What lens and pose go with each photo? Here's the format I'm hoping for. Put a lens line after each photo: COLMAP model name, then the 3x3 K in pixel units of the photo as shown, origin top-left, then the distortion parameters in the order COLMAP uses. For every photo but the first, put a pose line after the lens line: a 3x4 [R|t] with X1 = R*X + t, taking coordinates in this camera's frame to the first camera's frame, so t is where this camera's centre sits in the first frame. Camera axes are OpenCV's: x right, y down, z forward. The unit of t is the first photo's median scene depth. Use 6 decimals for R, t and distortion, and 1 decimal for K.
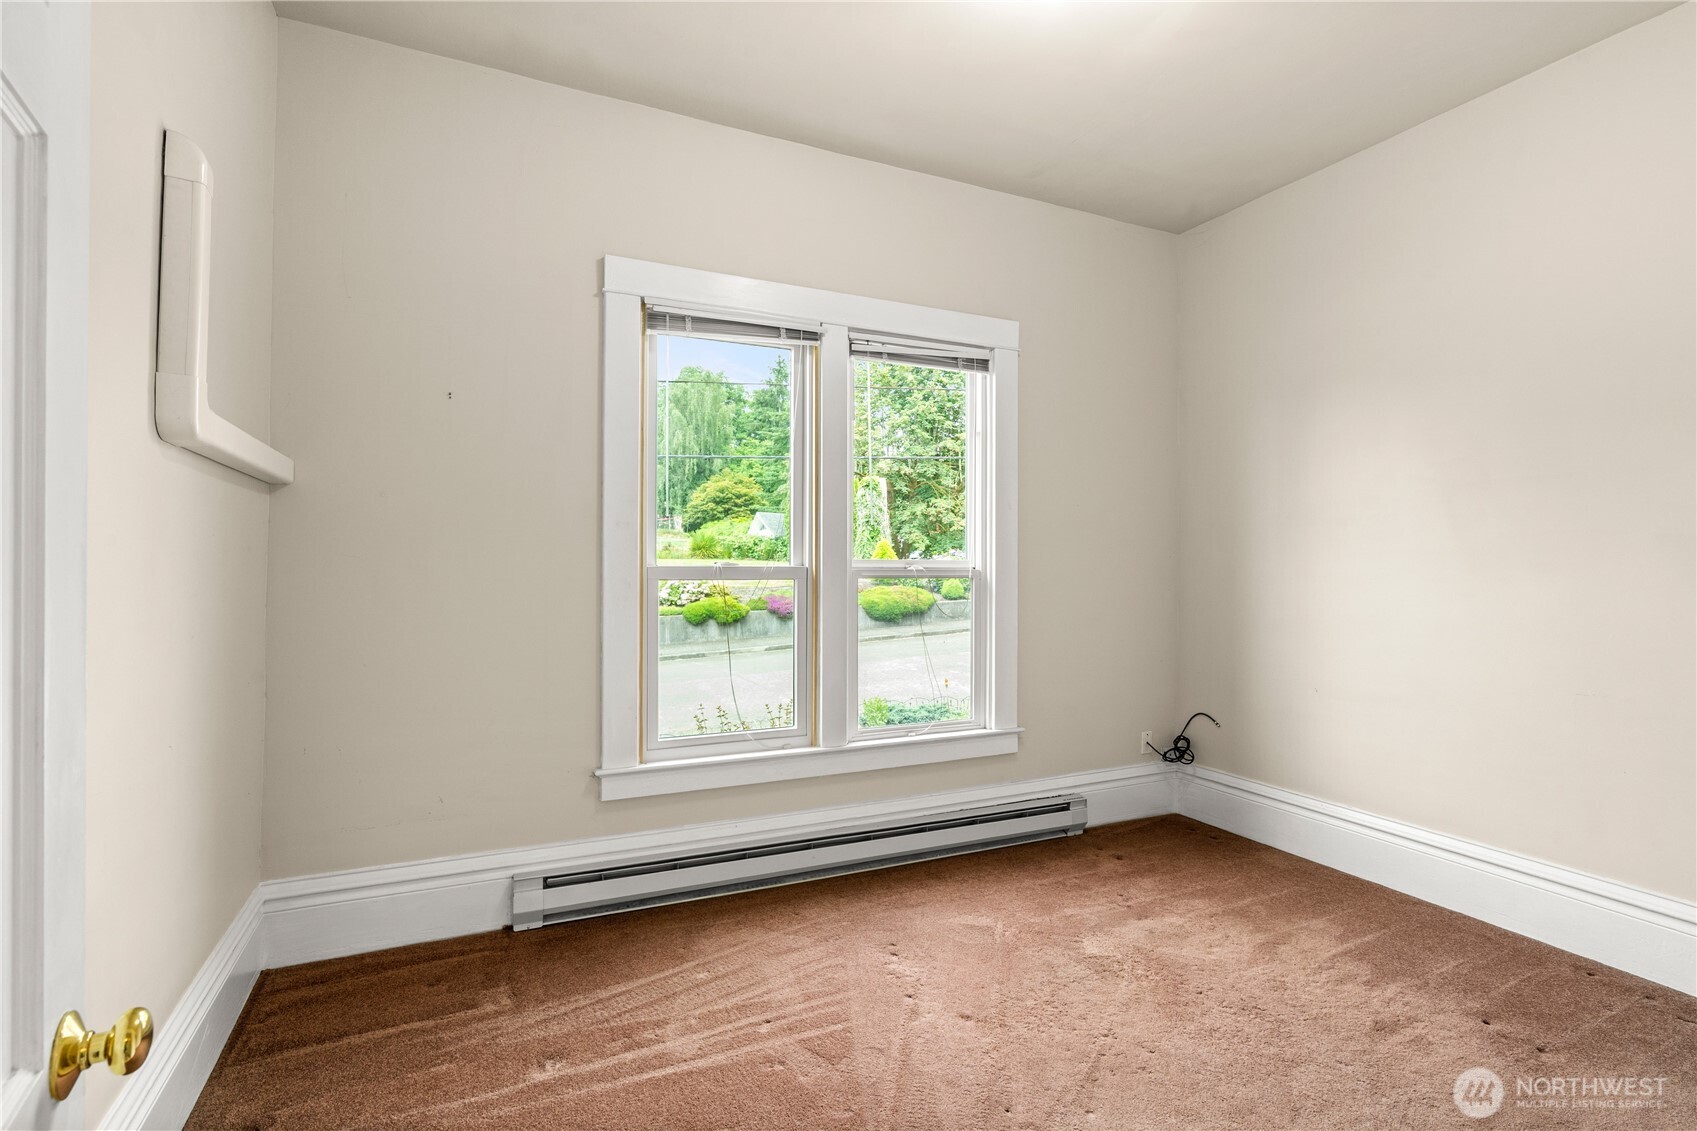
lens RADIAL K [[773.2, 0, 842.5], [0, 773.2, 562.3], [0, 0, 1]] dist [-0.007074, 0.002623]
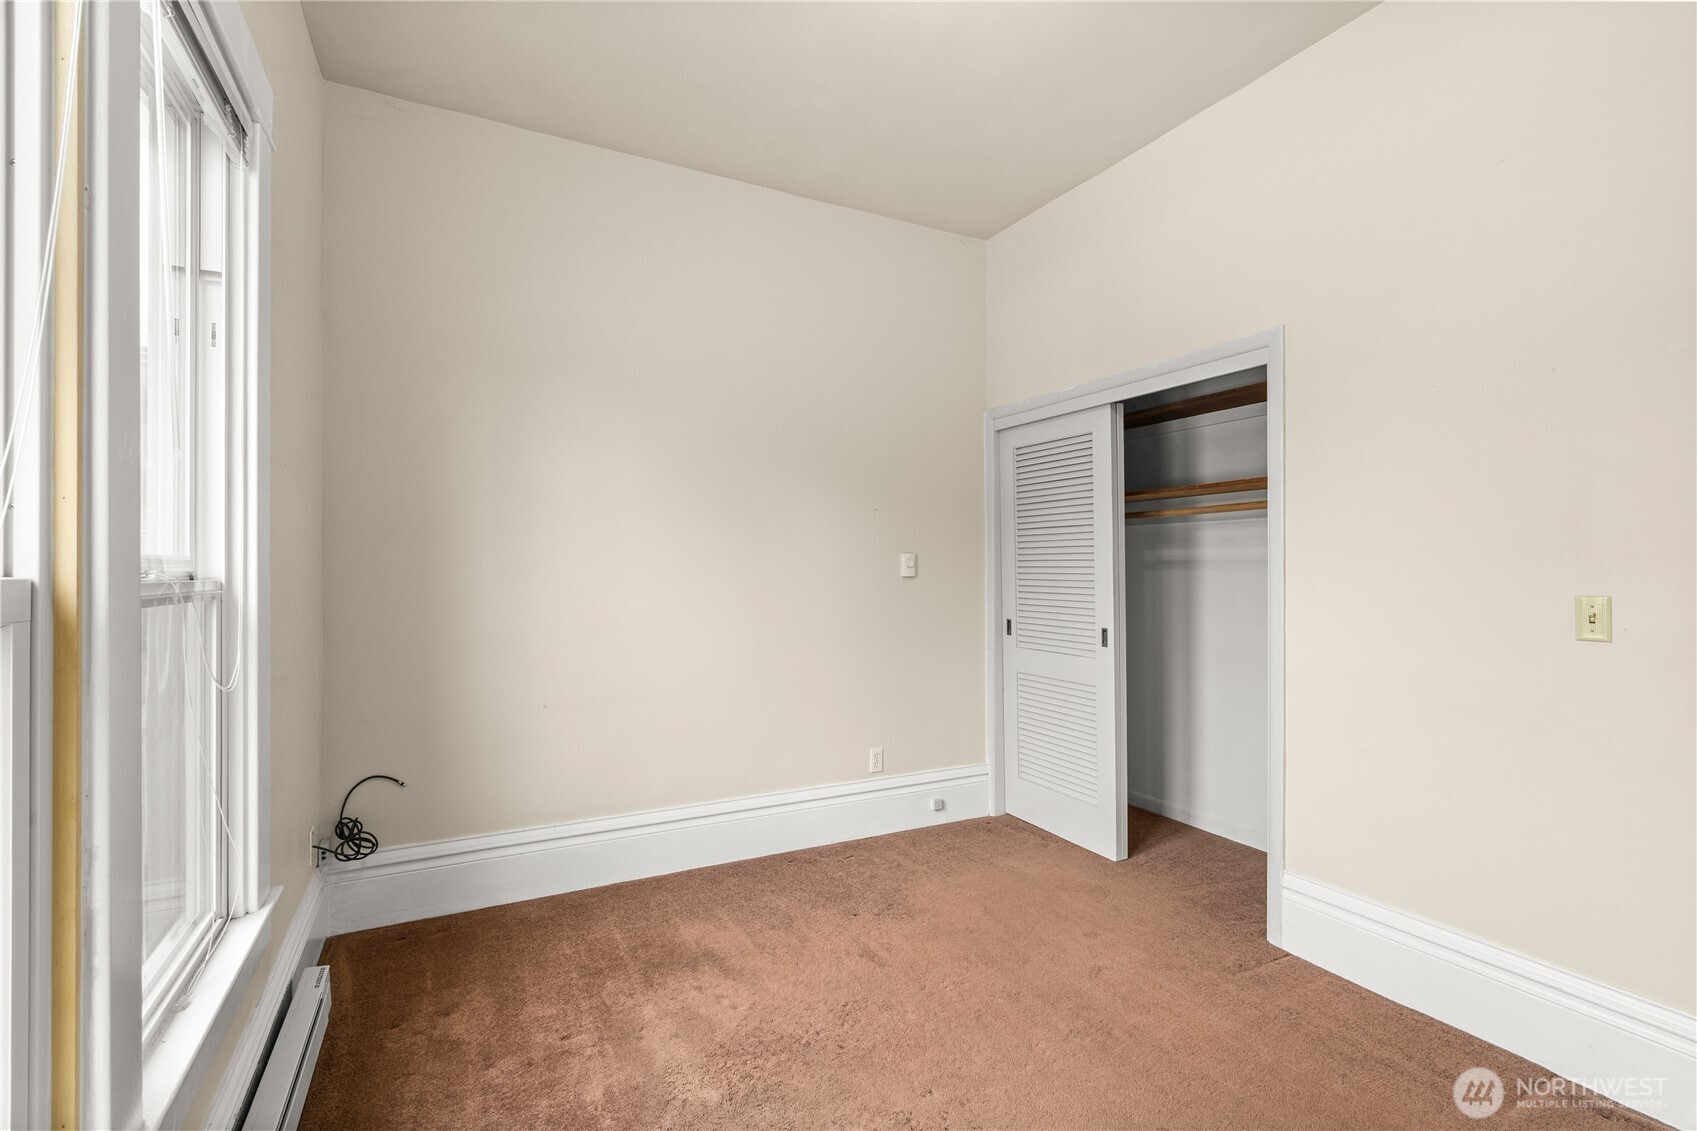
lens RADIAL K [[773.2, 0, 845.9], [0, 773.2, 566.0], [0, 0, 1]] dist [-0.007074, 0.002623]
pose [[-0.019985, 0.003664, 0.999794, -0.364727], [0.003450, 0.999988, -0.003596, 0.003673], [-0.999794, 0.003378, -0.019997, 0.783572]]
